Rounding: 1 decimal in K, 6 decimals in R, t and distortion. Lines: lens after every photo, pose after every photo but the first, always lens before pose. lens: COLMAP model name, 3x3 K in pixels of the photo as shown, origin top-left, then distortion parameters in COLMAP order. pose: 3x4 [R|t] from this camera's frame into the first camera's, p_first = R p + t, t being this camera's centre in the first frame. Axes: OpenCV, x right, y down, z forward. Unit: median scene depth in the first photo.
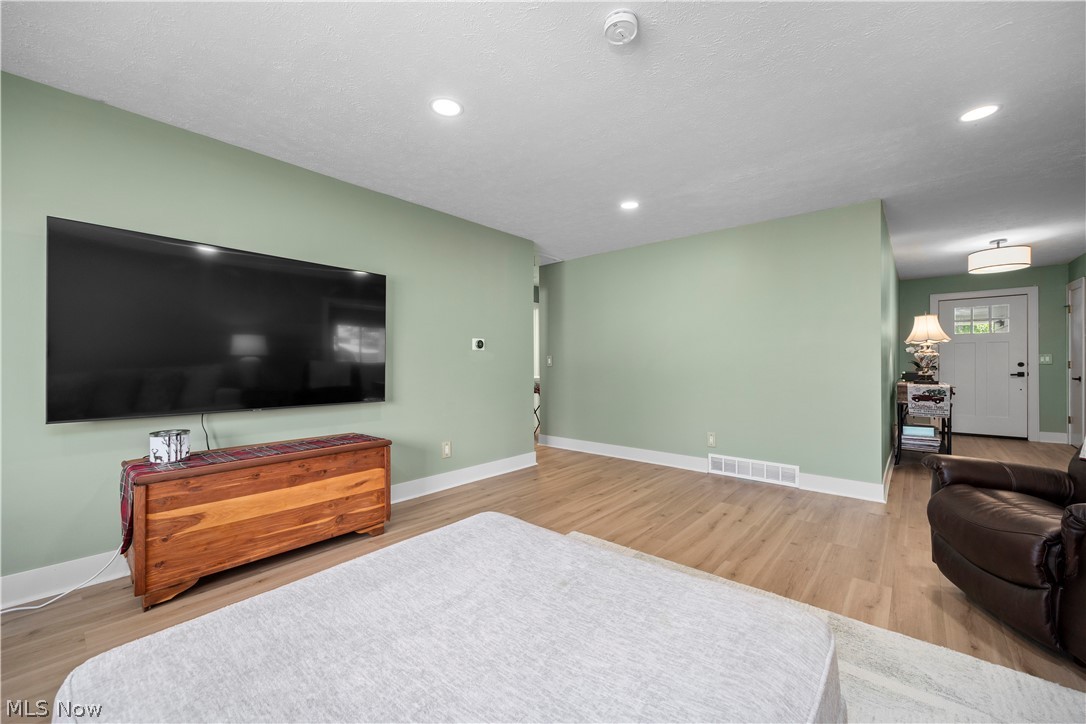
lens RADIAL K [[429.0, 0, 539.6], [0, 429.0, 366.6], [0, 0, 1]] dist [-0.002400, -0.000077]
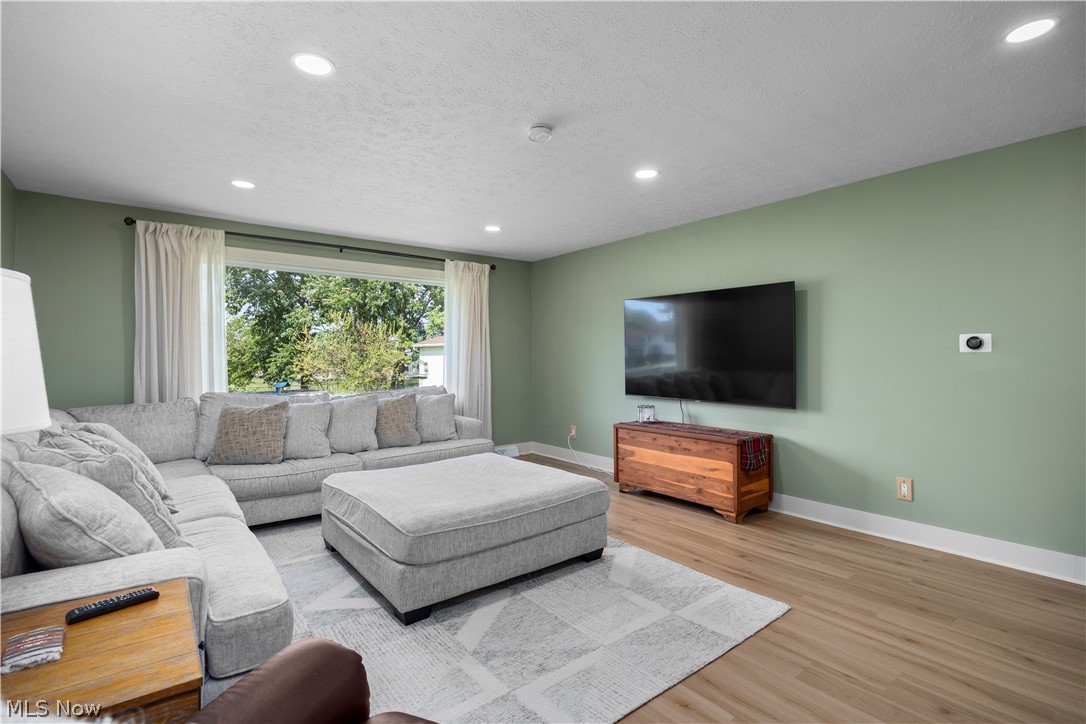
lens RADIAL K [[500.9, 0, 542.2], [0, 500.9, 352.3], [0, 0, 1]] dist [-0.013600, 0.000312]
pose [[-0.183727, -0.008909, -0.982937, 0.897833], [-0.005879, 0.999951, -0.007964, -0.037568], [0.982960, 0.004315, -0.183770, 0.661814]]
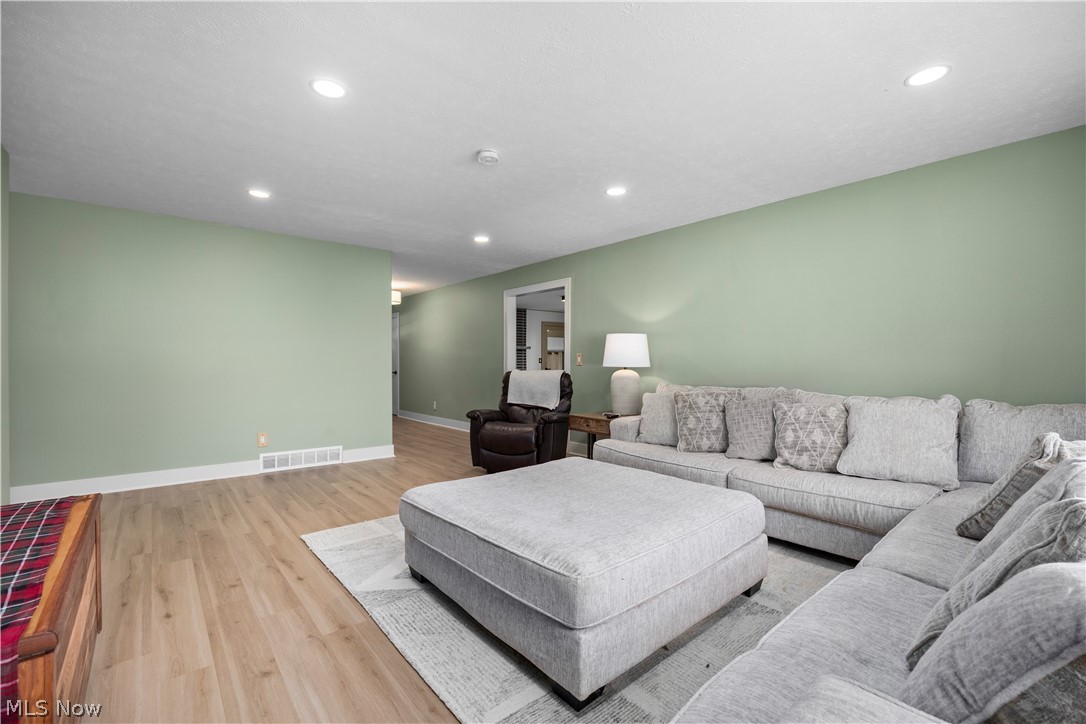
lens RADIAL K [[469.7, 0, 545.0], [0, 469.7, 363.0], [0, 0, 1]] dist [-0.016550, 0.000119]
pose [[0.145039, -0.001320, 0.989425, -0.794587], [0.007779, 0.999970, 0.000194, -0.003355], [-0.989395, 0.007669, 0.145045, 0.266118]]
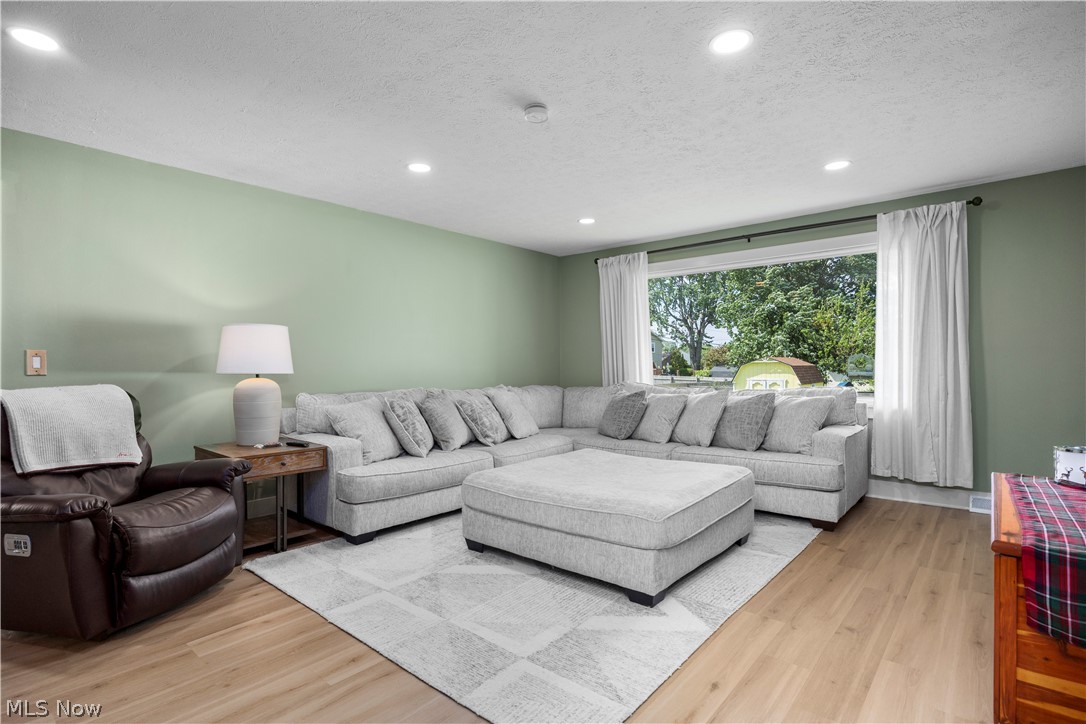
lens RADIAL K [[534.6, 0, 545.7], [0, 534.6, 369.8], [0, 0, 1]] dist [-0.010690, -0.000709]
pose [[-0.999811, 0.009081, -0.017189, 0.100336], [0.008748, 0.999775, 0.019346, -0.013725], [0.017361, 0.019192, -0.999665, 1.358614]]
